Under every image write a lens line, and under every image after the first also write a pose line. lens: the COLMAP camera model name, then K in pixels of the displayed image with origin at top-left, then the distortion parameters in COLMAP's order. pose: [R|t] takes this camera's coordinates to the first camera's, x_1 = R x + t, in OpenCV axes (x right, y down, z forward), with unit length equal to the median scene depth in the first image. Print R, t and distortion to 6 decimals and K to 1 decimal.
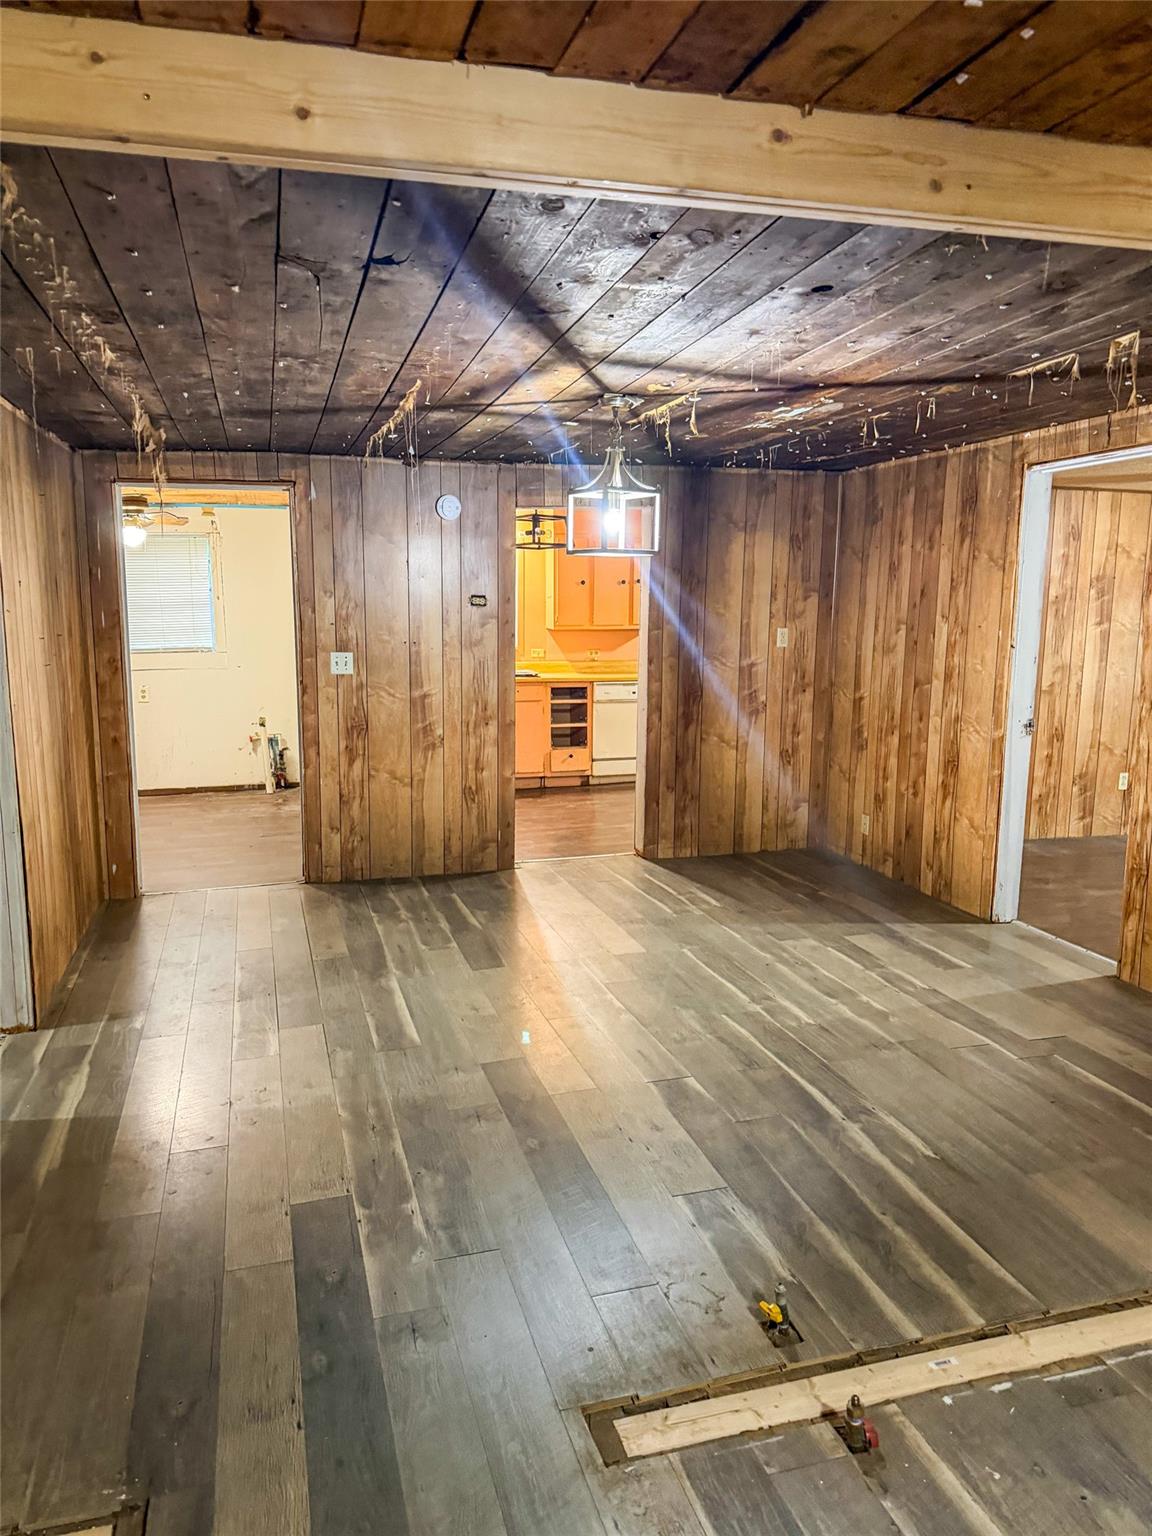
lens RADIAL K [[1079.9, 0, 573.3], [0, 1079.9, 785.3], [0, 0, 1]] dist [0.056563, -0.111330]
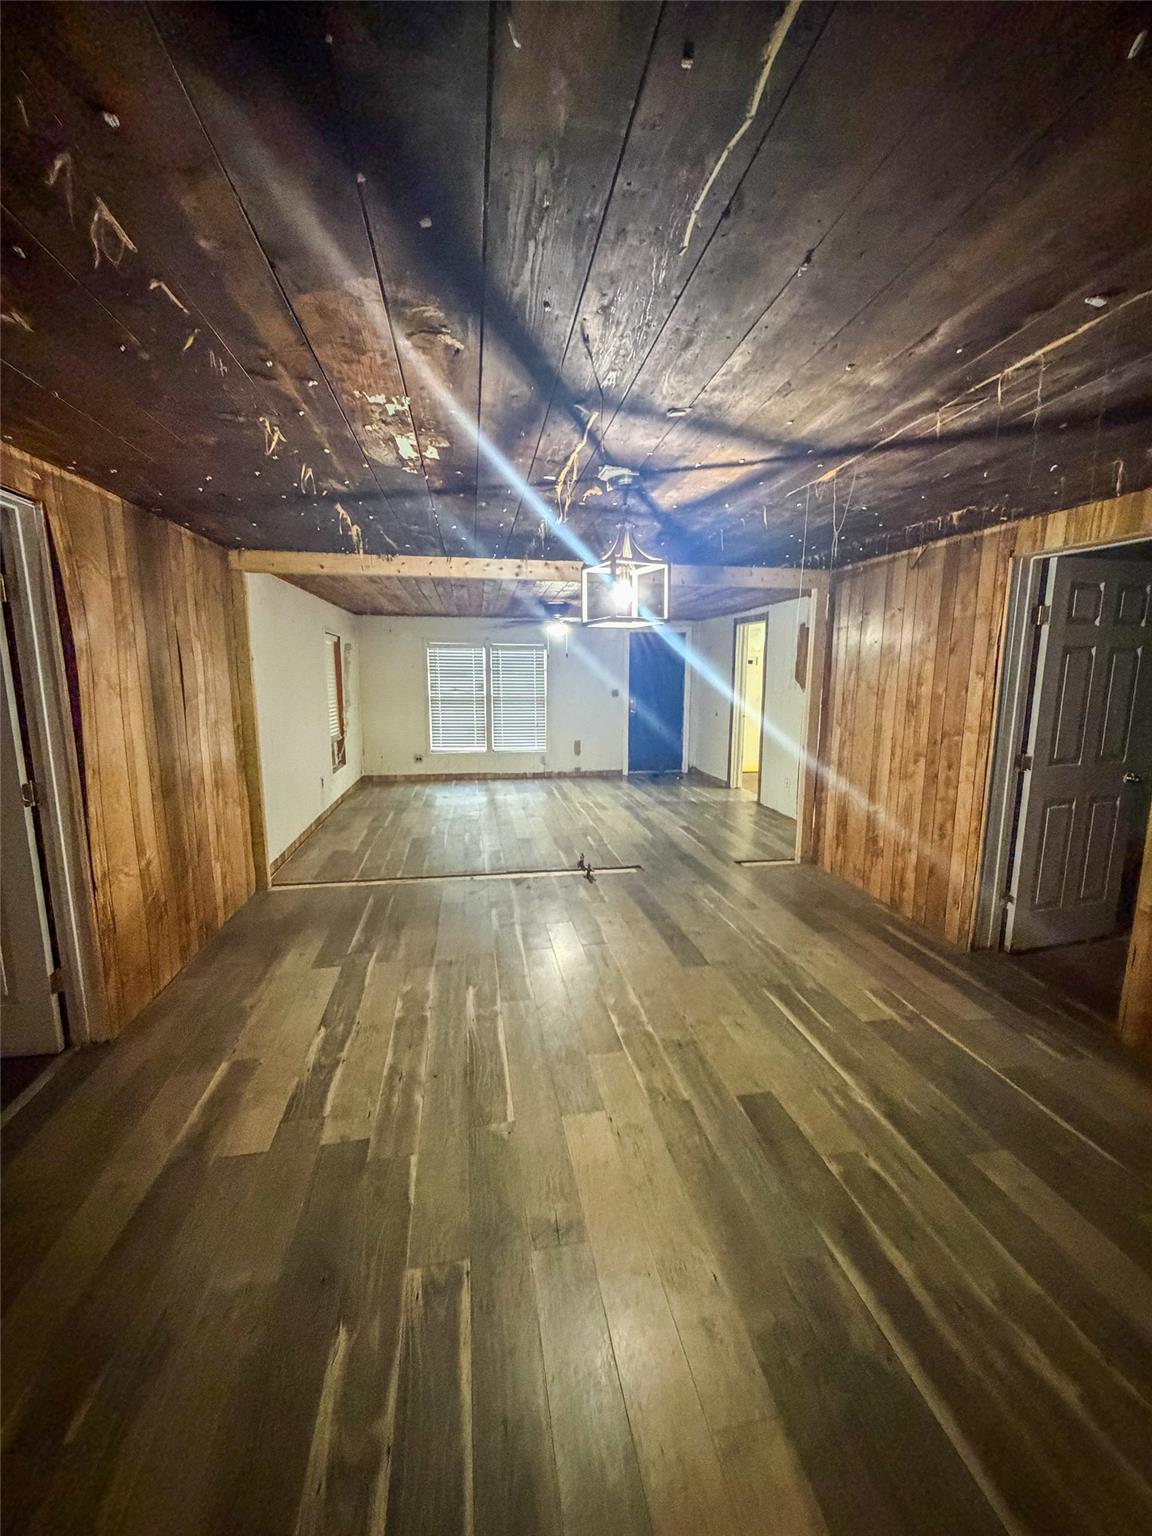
lens RADIAL K [[610.5, 0, 576.0], [0, 610.5, 763.0], [0, 0, 1]] dist [0.000832, -0.000071]
pose [[-0.994231, -0.018739, 0.105606, 0.012830], [0.014894, 0.950960, 0.308956, -0.184390], [-0.106217, 0.308747, -0.945195, 1.095315]]
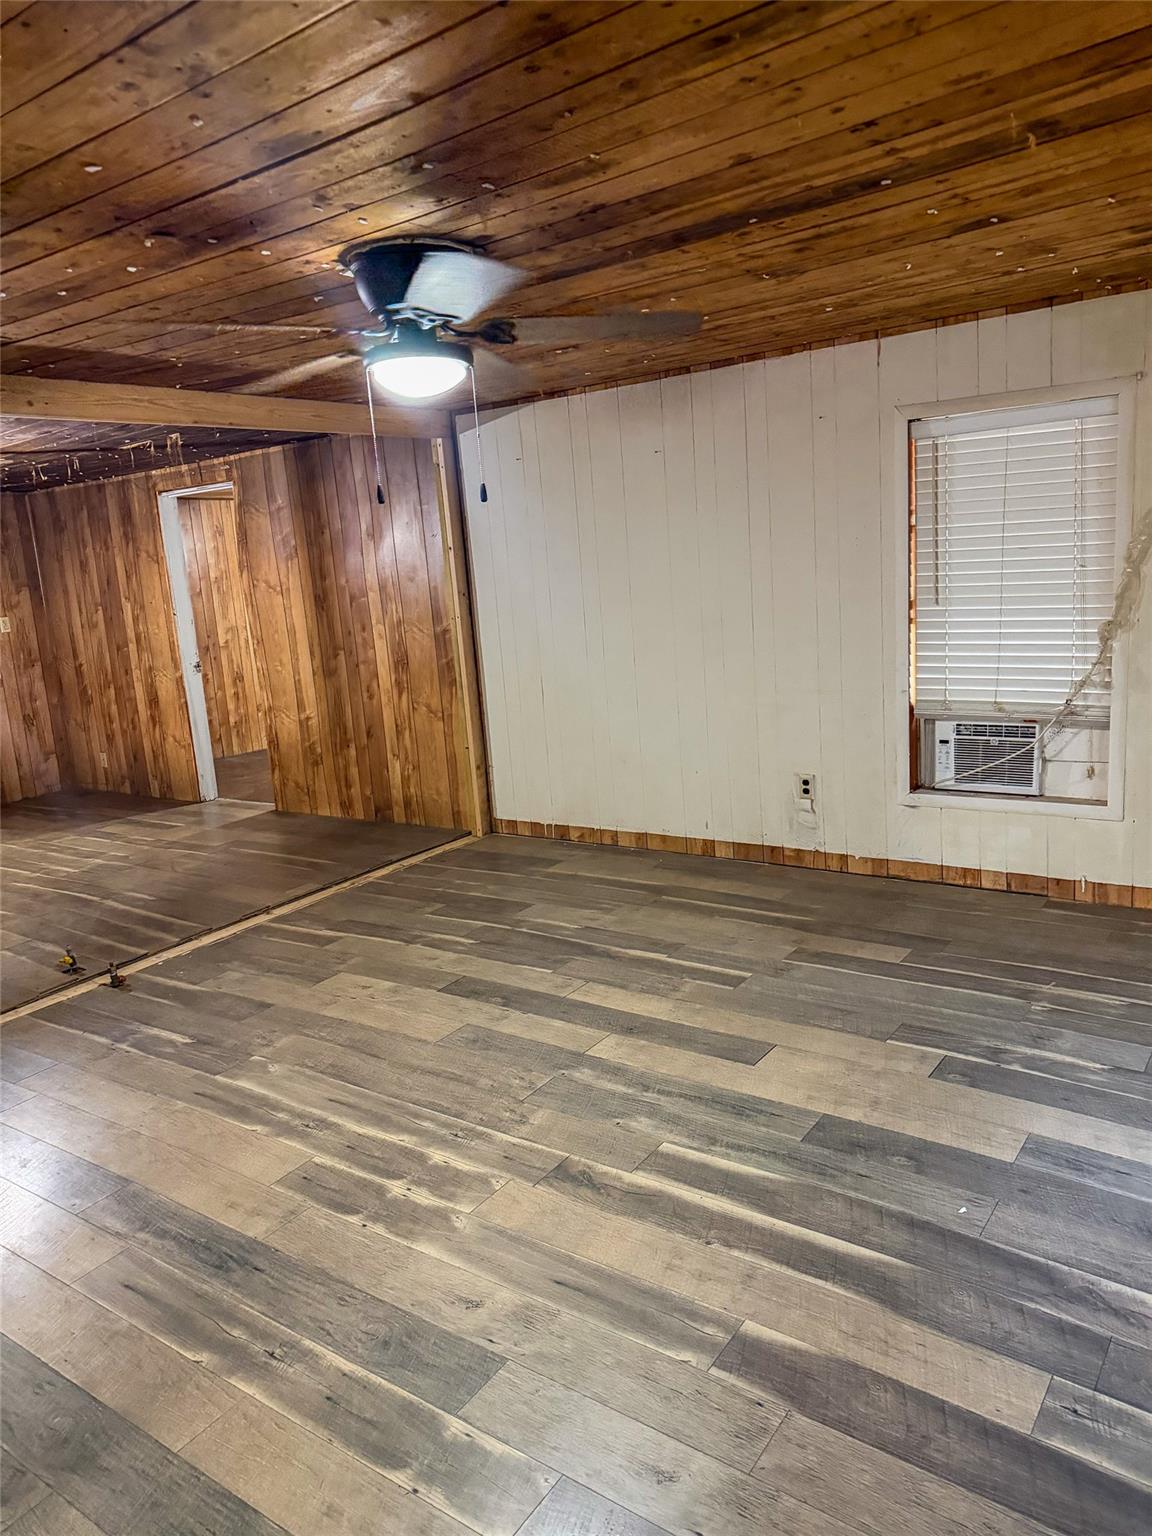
lens RADIAL K [[1079.9, 0, 573.3], [0, 1079.9, 785.3], [0, 0, 1]] dist [0.056563, -0.111330]
pose [[0.784137, -0.183273, 0.592908, -0.083287], [0.174453, 0.981969, 0.072816, 0.080865], [-0.595563, 0.046337, 0.801971, -0.459757]]
